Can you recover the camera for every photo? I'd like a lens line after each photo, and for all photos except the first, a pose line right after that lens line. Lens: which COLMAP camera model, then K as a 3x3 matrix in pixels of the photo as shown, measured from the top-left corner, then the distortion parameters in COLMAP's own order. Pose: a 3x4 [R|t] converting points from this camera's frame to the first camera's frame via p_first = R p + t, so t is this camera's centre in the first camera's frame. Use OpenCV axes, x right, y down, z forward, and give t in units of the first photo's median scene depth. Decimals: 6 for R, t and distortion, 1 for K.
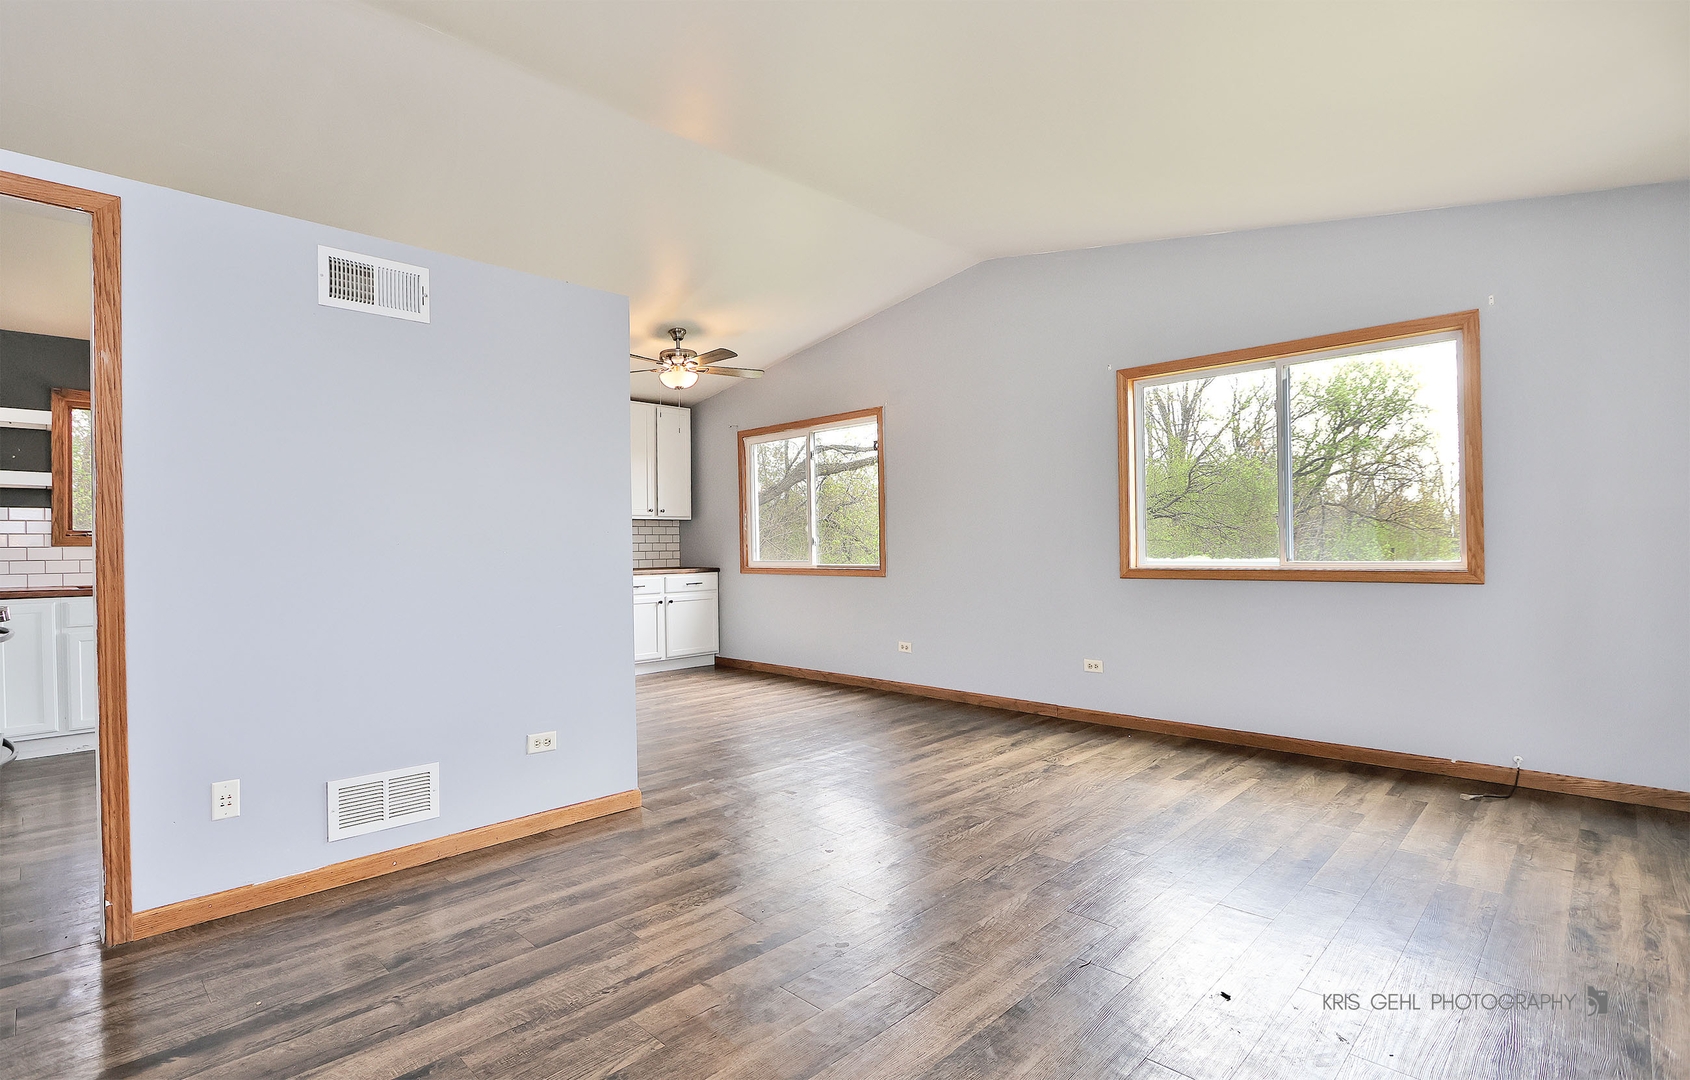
lens RADIAL K [[810.3, 0, 847.6], [0, 810.3, 538.1], [0, 0, 1]] dist [-0.025142, 0.000947]
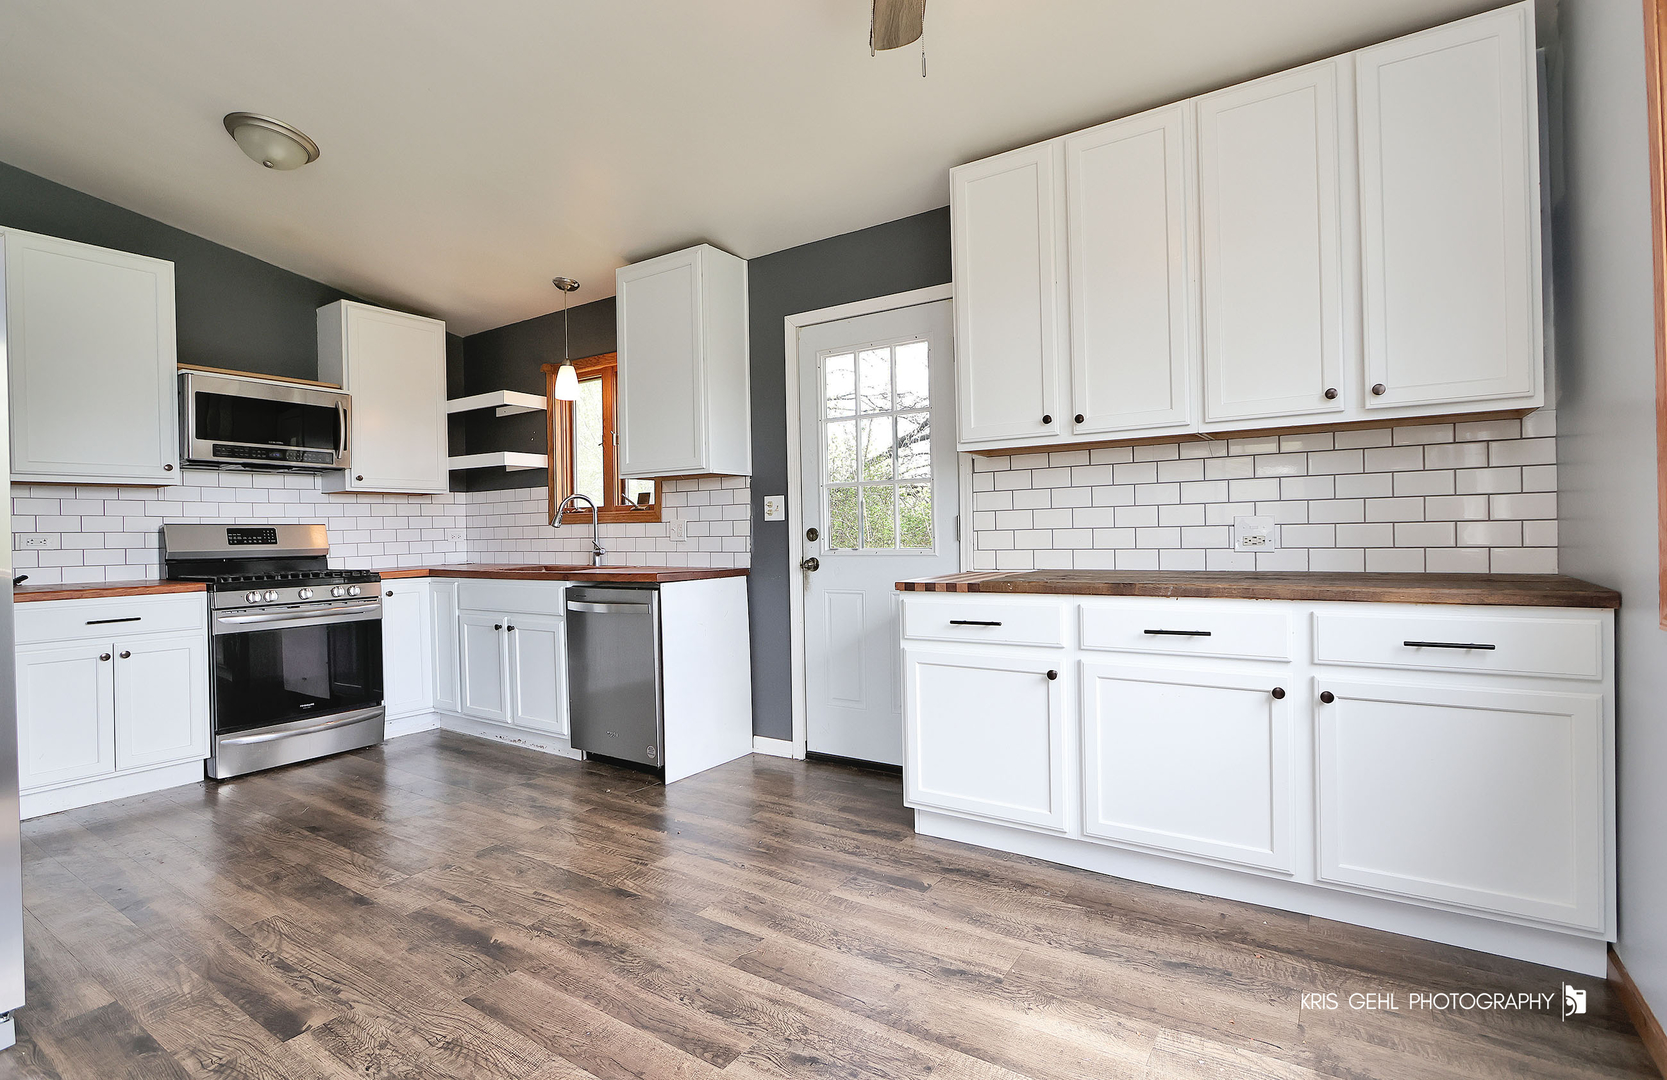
lens RADIAL K [[799.3, 0, 844.9], [0, 799.3, 543.3], [0, 0, 1]] dist [-0.025142, 0.000947]
pose [[0.196446, 0.021507, -0.980279, 0.056084], [0.027702, 0.999239, 0.027475, 0.023096], [0.980123, -0.032553, 0.195700, 1.684229]]
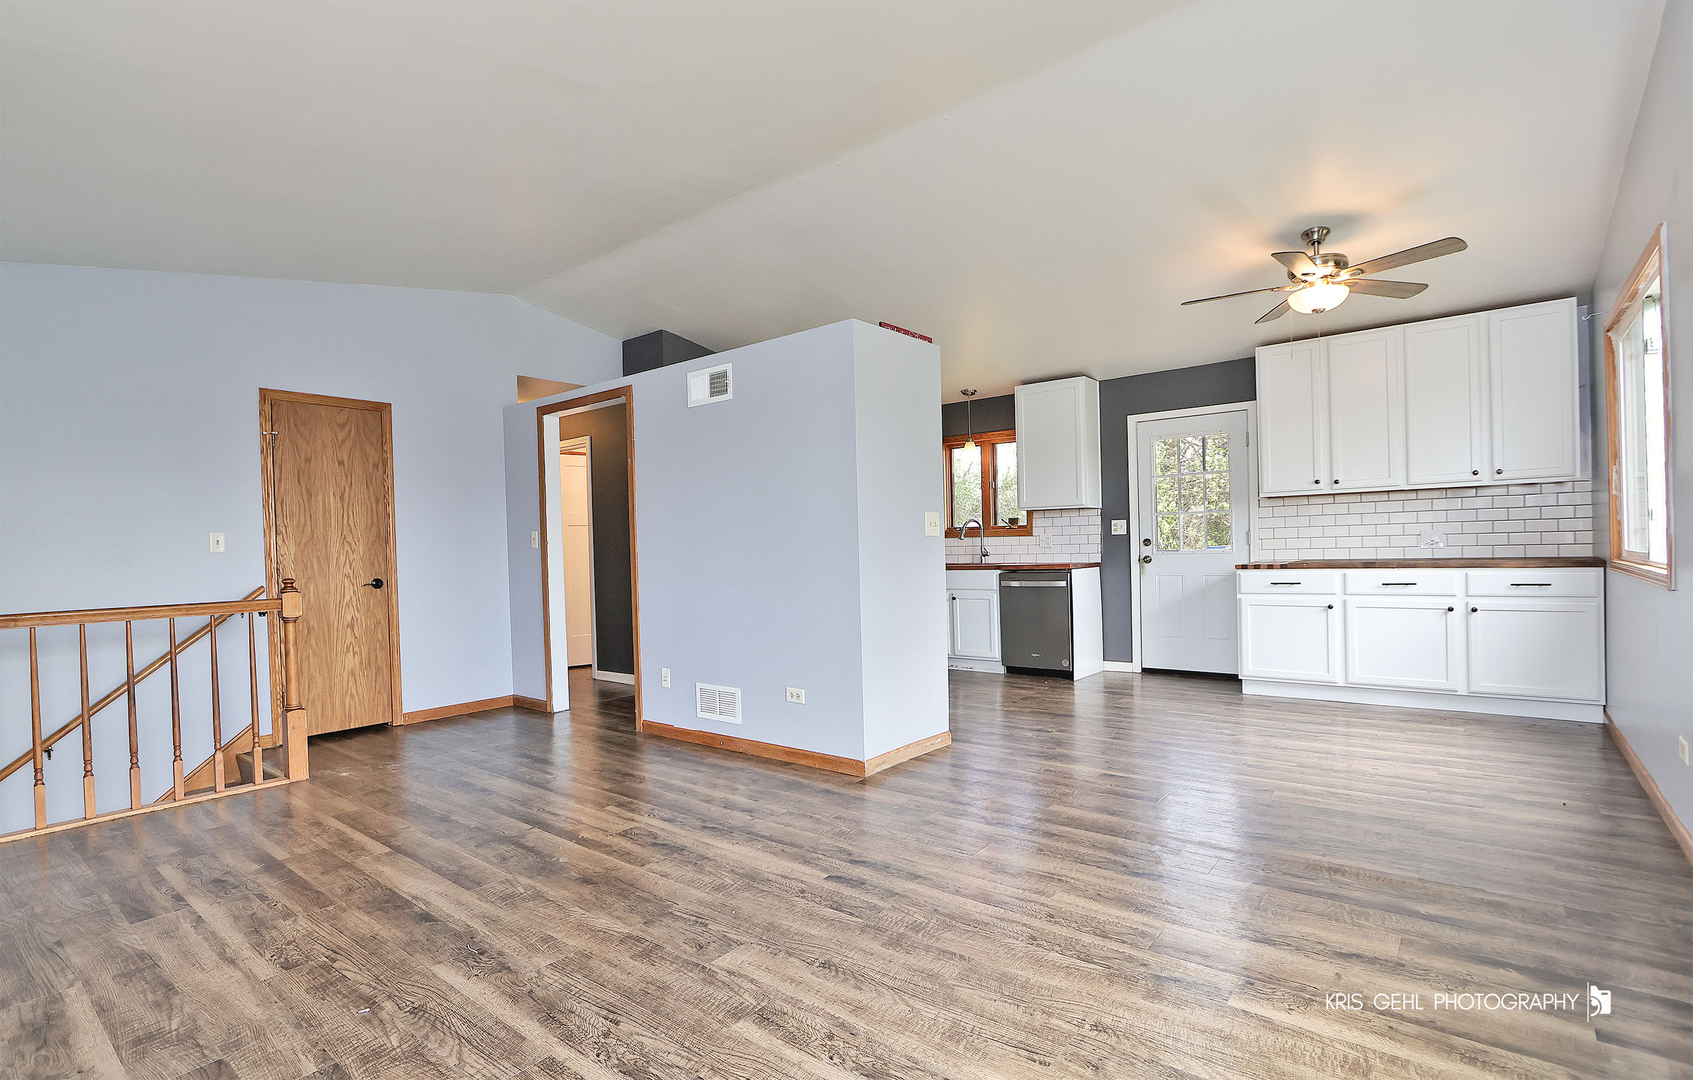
lens RADIAL K [[811.8, 0, 800.4], [0, 811.8, 563.5], [0, 0, 1]] dist [-0.025142, 0.000947]
pose [[0.053593, 0.029821, -0.998117, 0.882781], [0.037901, 0.998773, 0.031876, -0.002935], [0.997843, -0.039538, 0.052397, 0.897231]]
